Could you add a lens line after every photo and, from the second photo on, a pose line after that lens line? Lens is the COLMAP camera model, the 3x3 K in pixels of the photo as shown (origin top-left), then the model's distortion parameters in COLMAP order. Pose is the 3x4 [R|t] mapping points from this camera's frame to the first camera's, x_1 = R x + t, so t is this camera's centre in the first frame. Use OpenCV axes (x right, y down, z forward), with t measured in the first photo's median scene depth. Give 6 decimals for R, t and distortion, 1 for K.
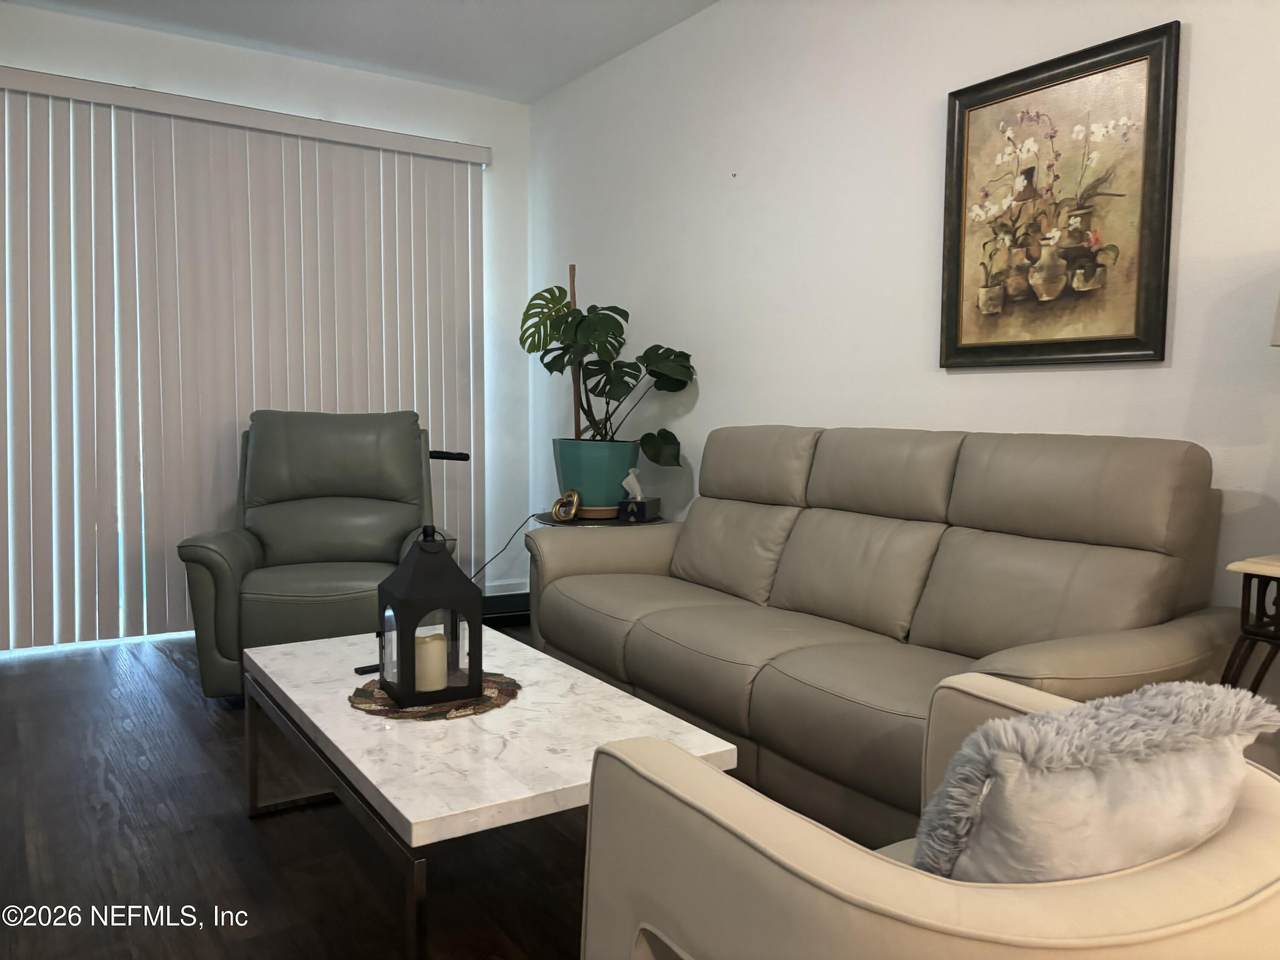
lens RADIAL K [[972.3, 0, 640.0], [0, 972.3, 480.0], [0, 0, 1]] dist [0.043055, -0.059671]
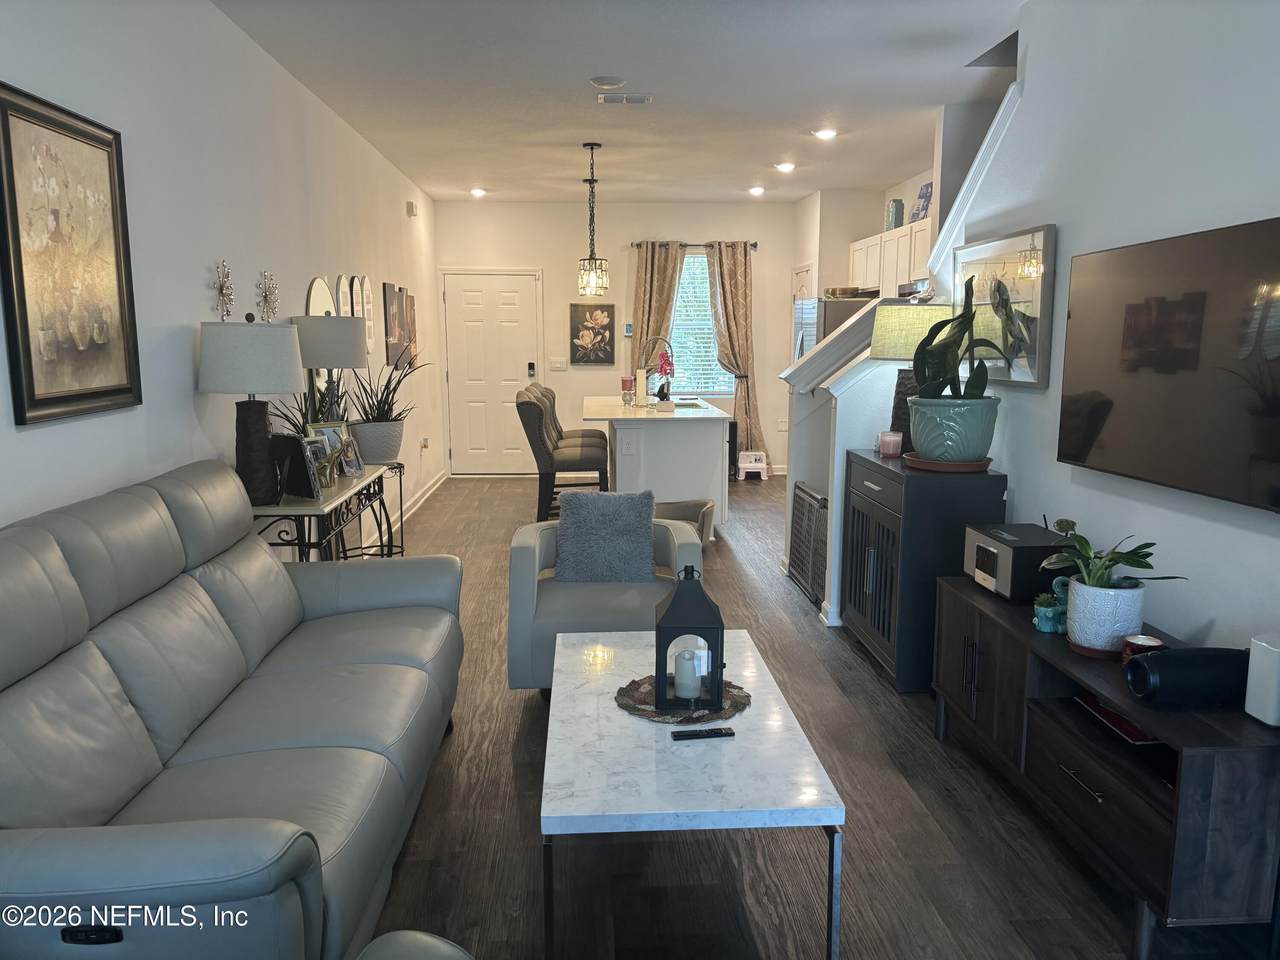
lens RADIAL K [[972.3, 0, 640.0], [0, 972.3, 480.0], [0, 0, 1]] dist [0.043055, -0.059671]
pose [[-0.863696, -0.087520, 0.496356, -0.583664], [0.027701, 0.975076, 0.220133, -0.254922], [-0.503251, 0.203878, -0.839745, 1.559171]]
